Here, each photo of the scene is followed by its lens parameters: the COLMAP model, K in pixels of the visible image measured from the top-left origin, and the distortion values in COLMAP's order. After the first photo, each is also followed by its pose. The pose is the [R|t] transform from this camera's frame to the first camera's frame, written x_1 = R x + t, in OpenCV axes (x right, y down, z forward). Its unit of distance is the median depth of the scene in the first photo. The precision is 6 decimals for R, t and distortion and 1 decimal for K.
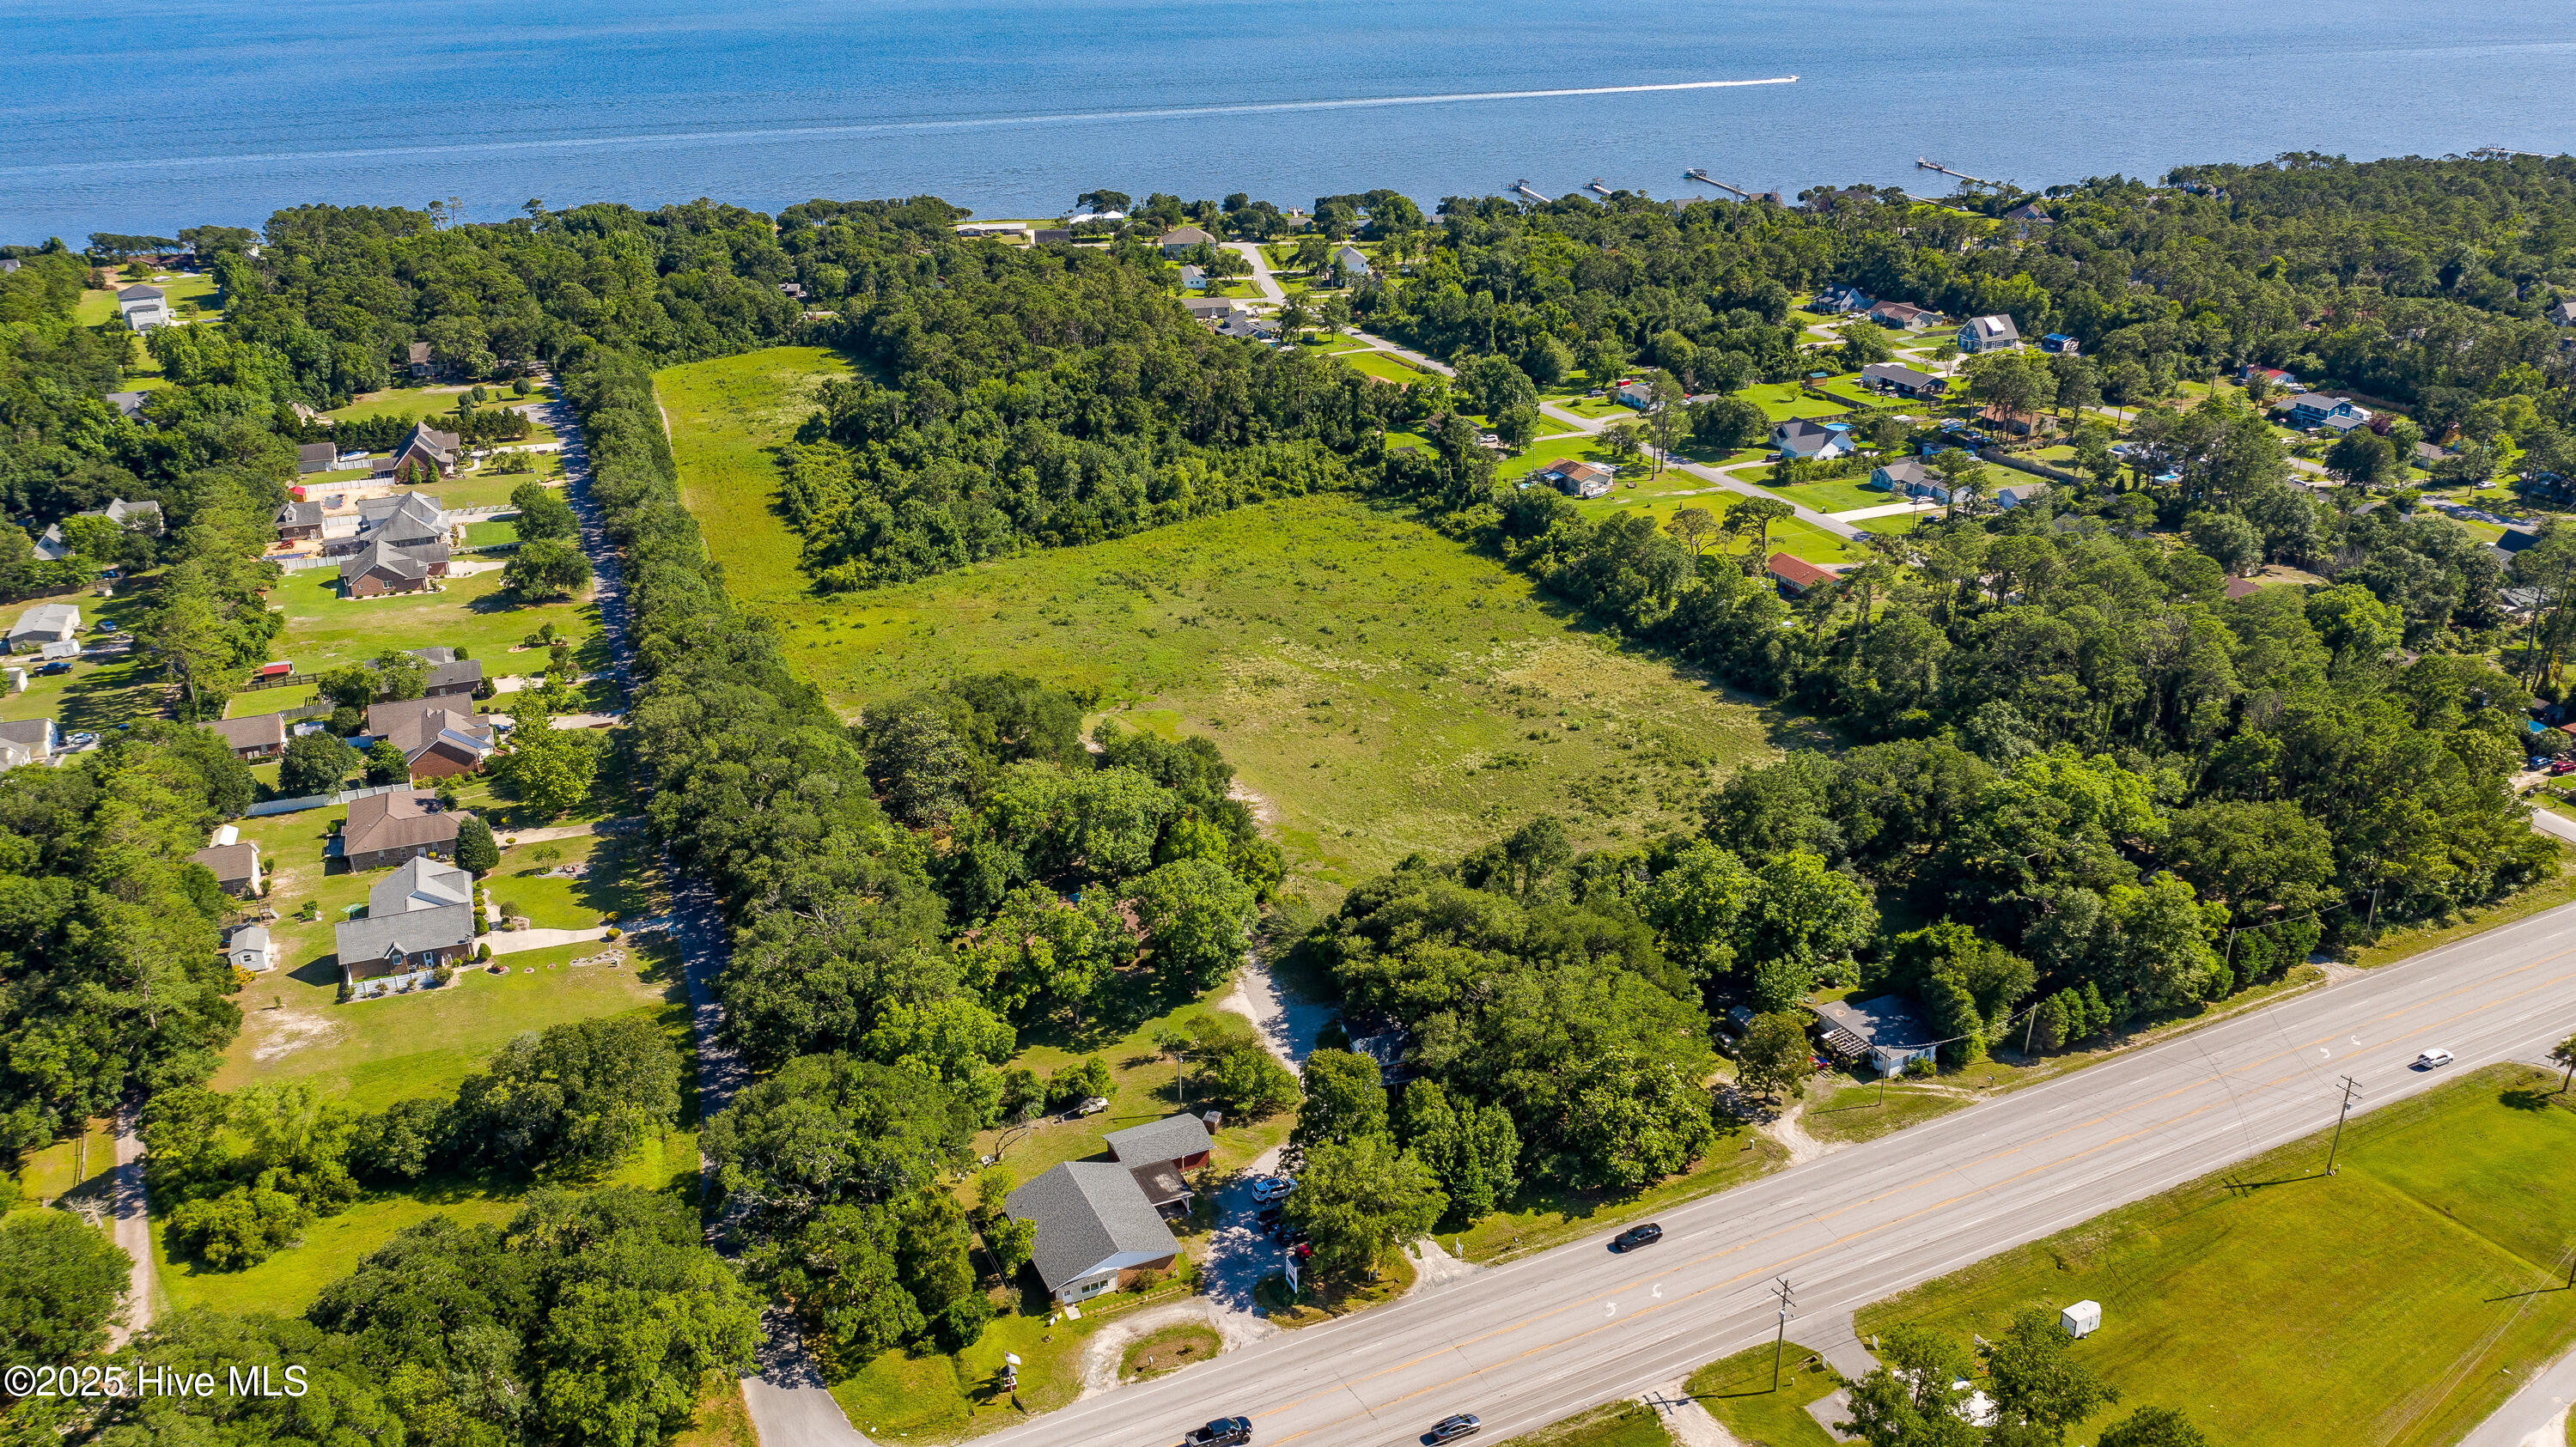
lens RADIAL K [[2029.3, 0, 1285.3], [0, 2029.3, 714.0], [0, 0, 1]] dist [-0.018478, 0.002886]
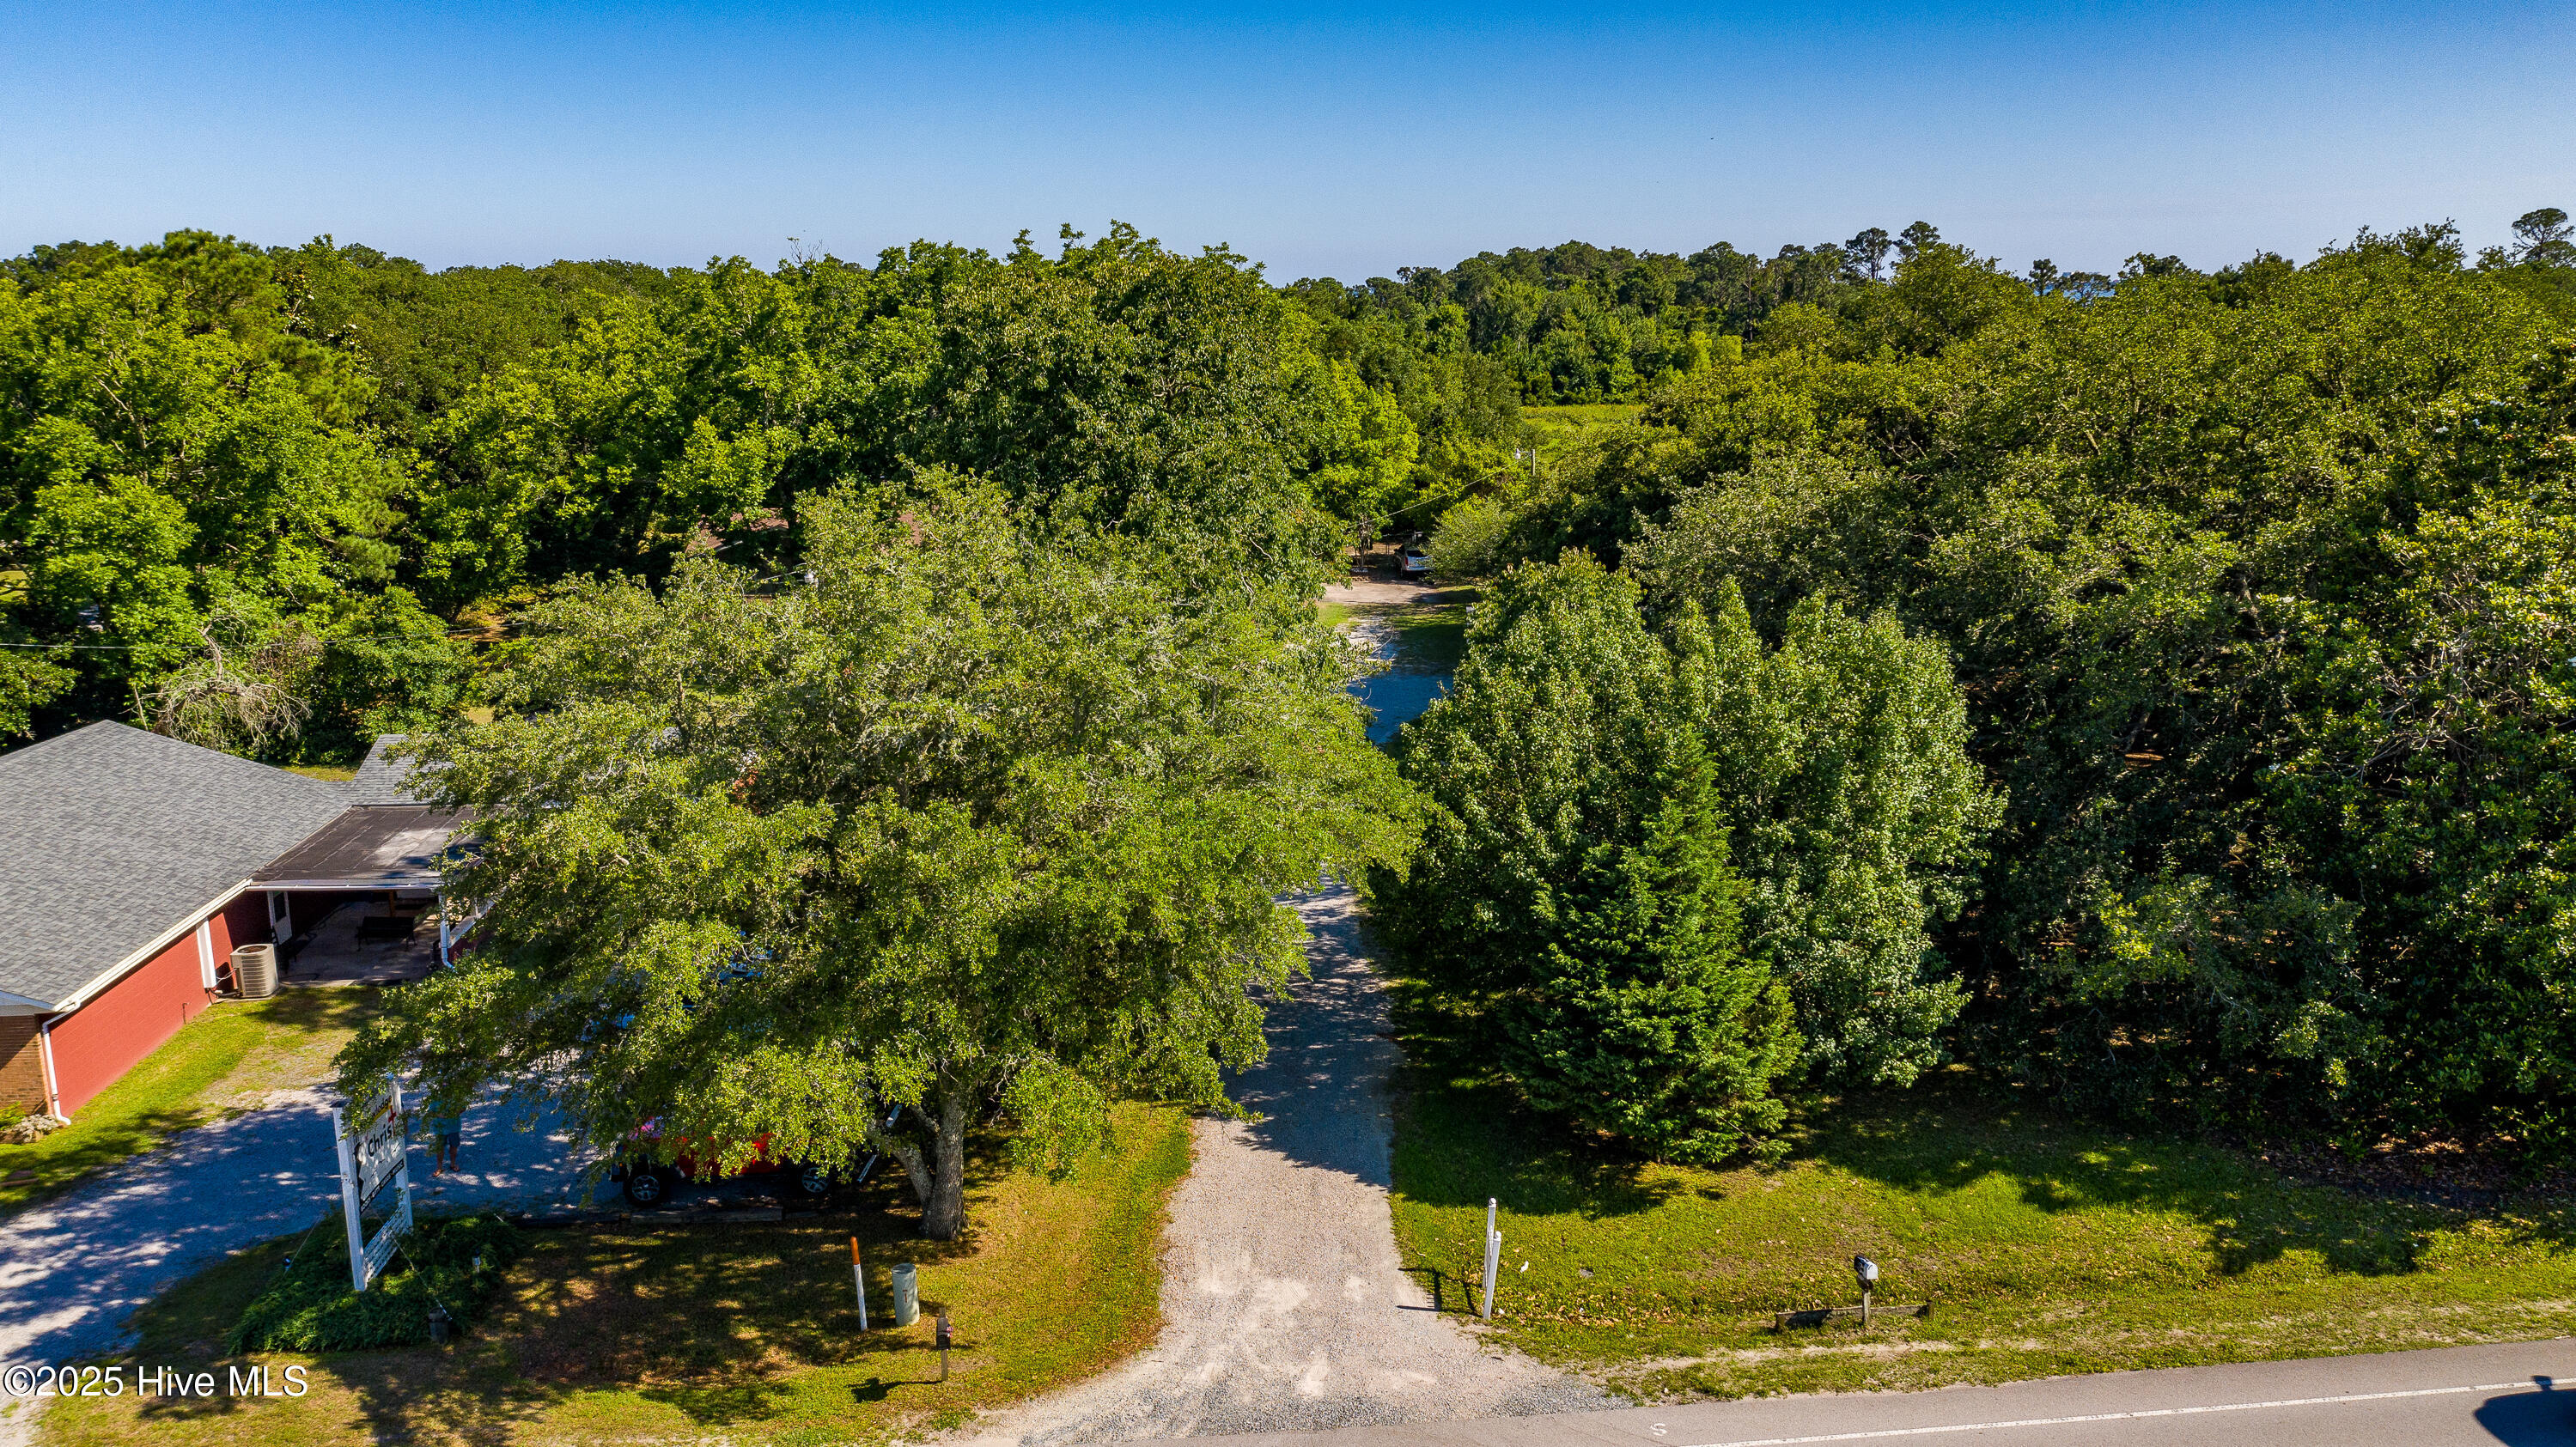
lens RADIAL K [[2029.3, 0, 1285.3], [0, 2029.3, 714.0], [0, 0, 1]] dist [-0.018478, 0.002886]
pose [[0.936521, 0.069091, -0.343736, 0.061203], [-0.128392, 0.979873, -0.152854, 0.124005], [0.326257, 0.187284, 0.926543, 0.420005]]
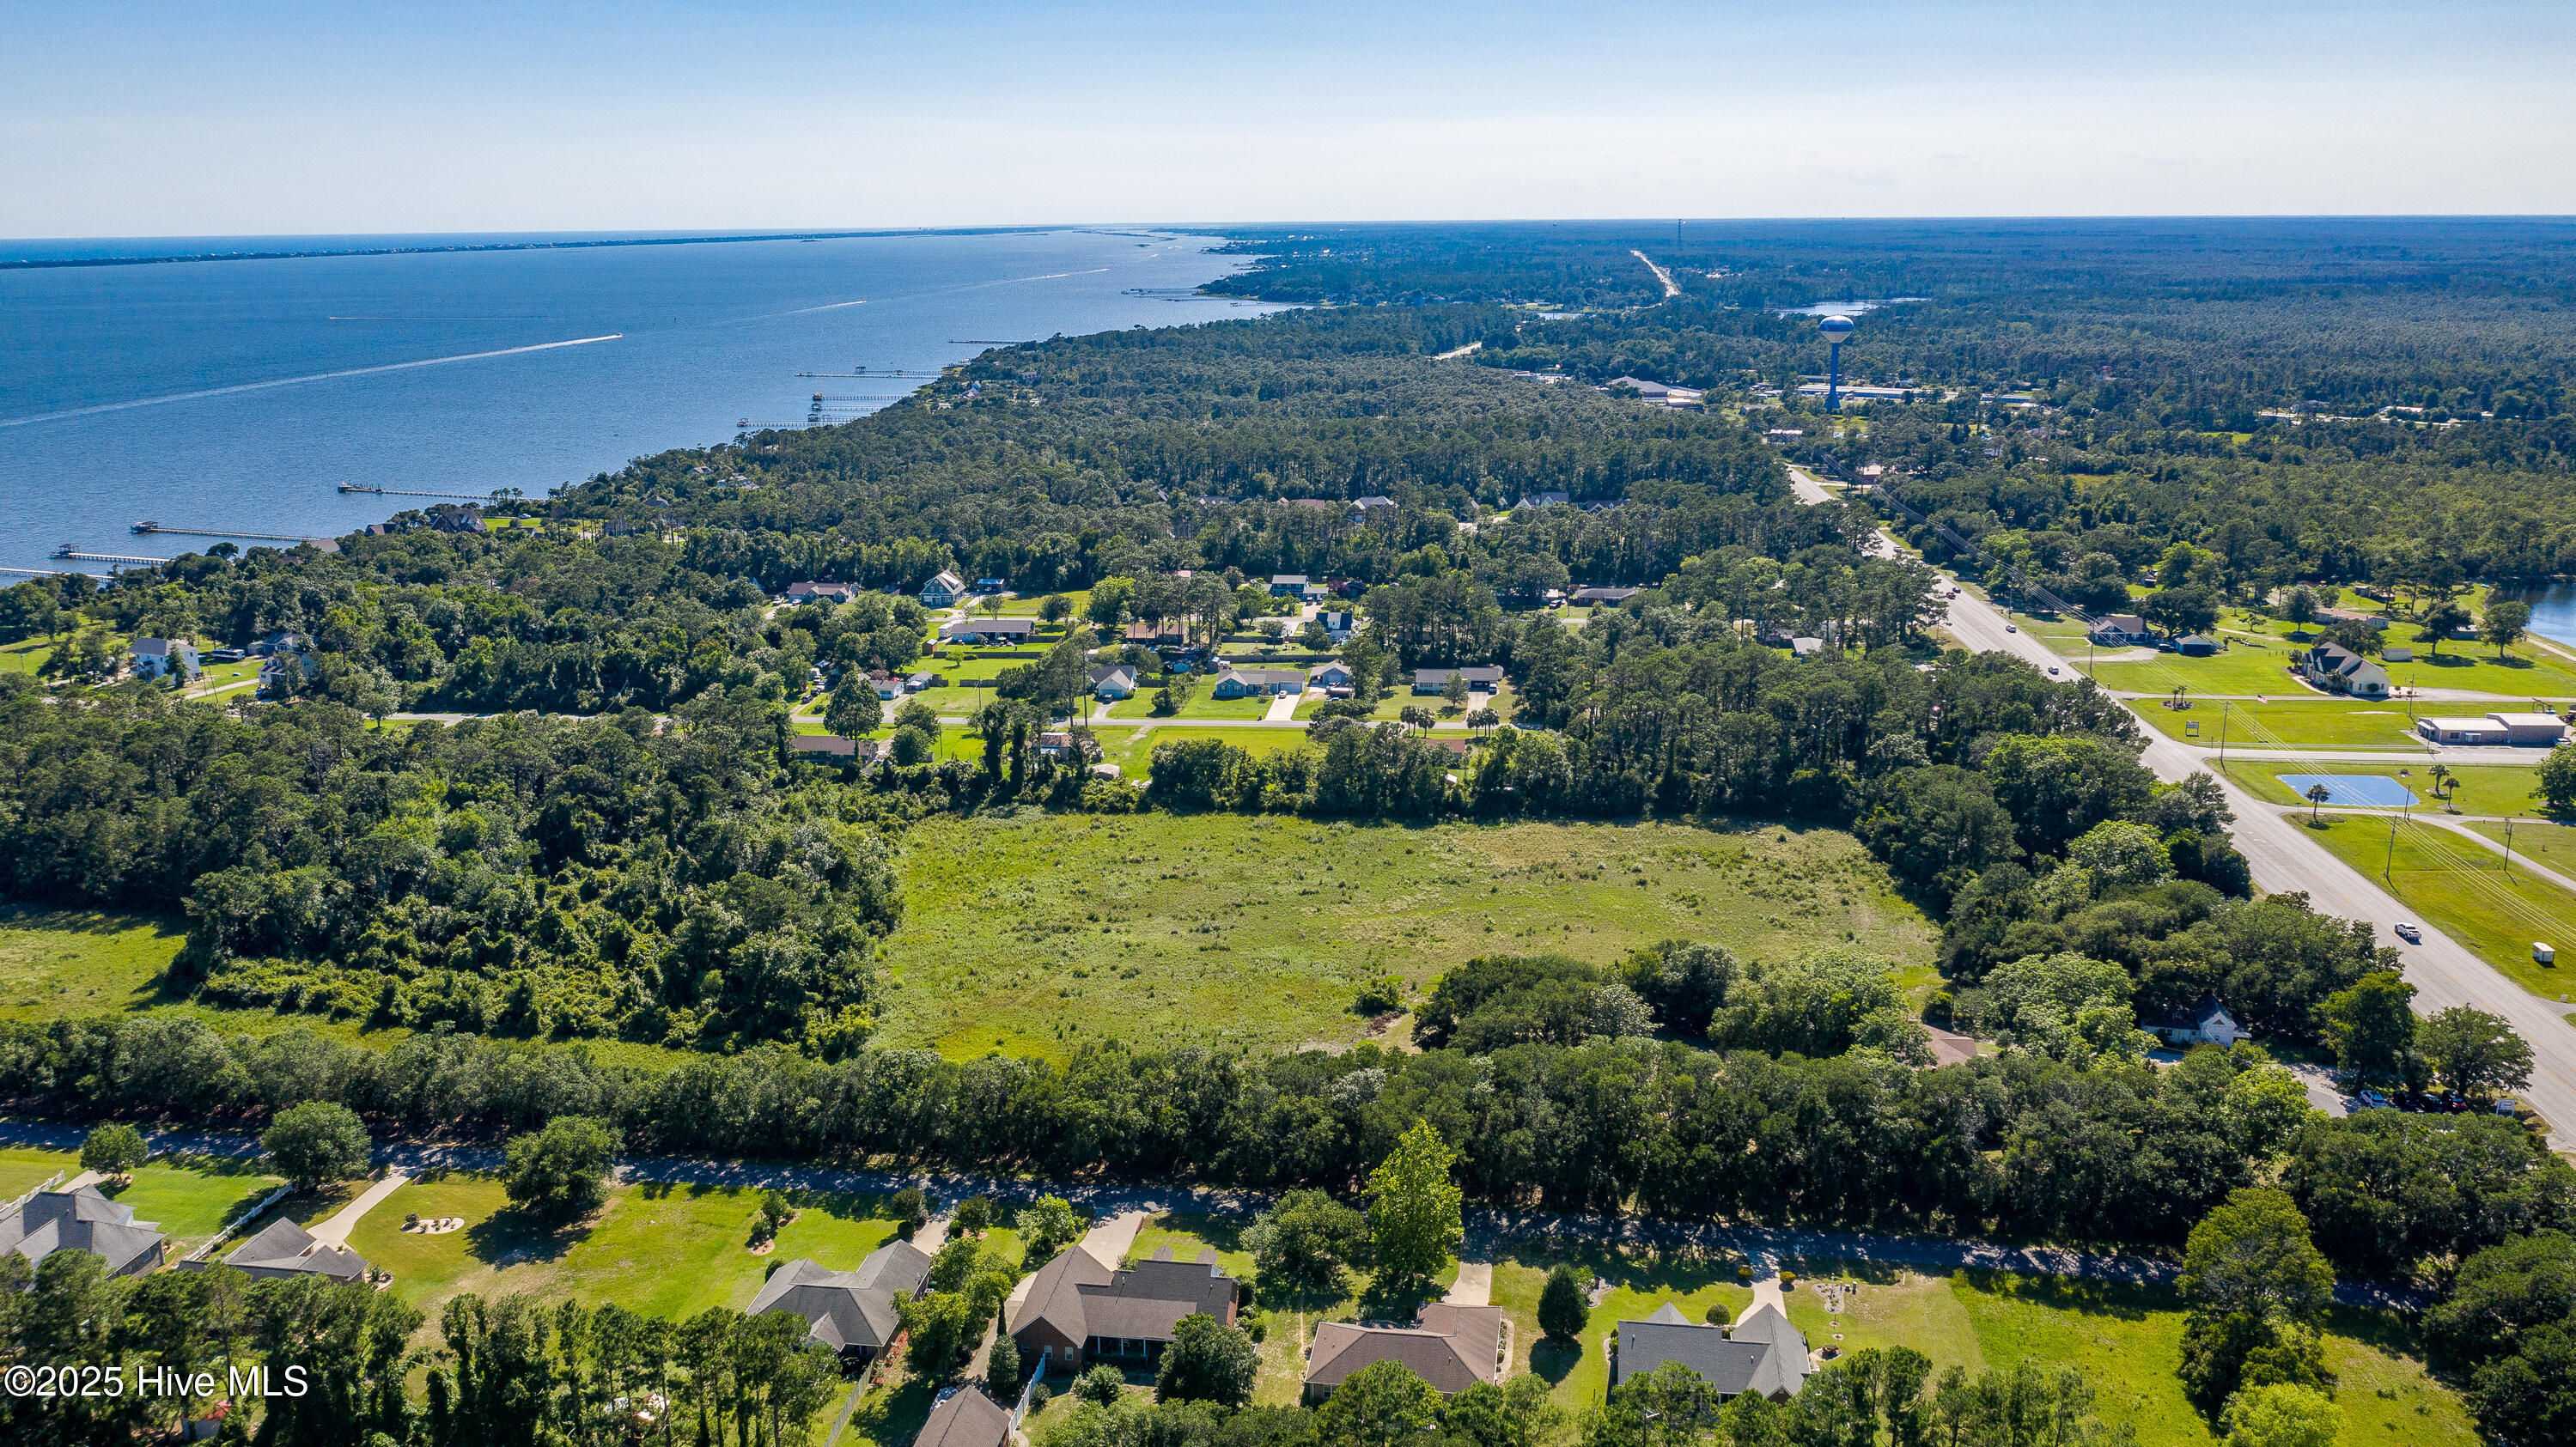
lens RADIAL K [[2029.3, 0, 1285.3], [0, 2029.3, 714.0], [0, 0, 1]] dist [-0.018478, 0.002886]
pose [[0.497346, -0.204628, 0.843074, -0.741371], [0.330753, 0.943112, 0.033791, -0.147804], [-0.802028, 0.262044, 0.536735, 0.415571]]
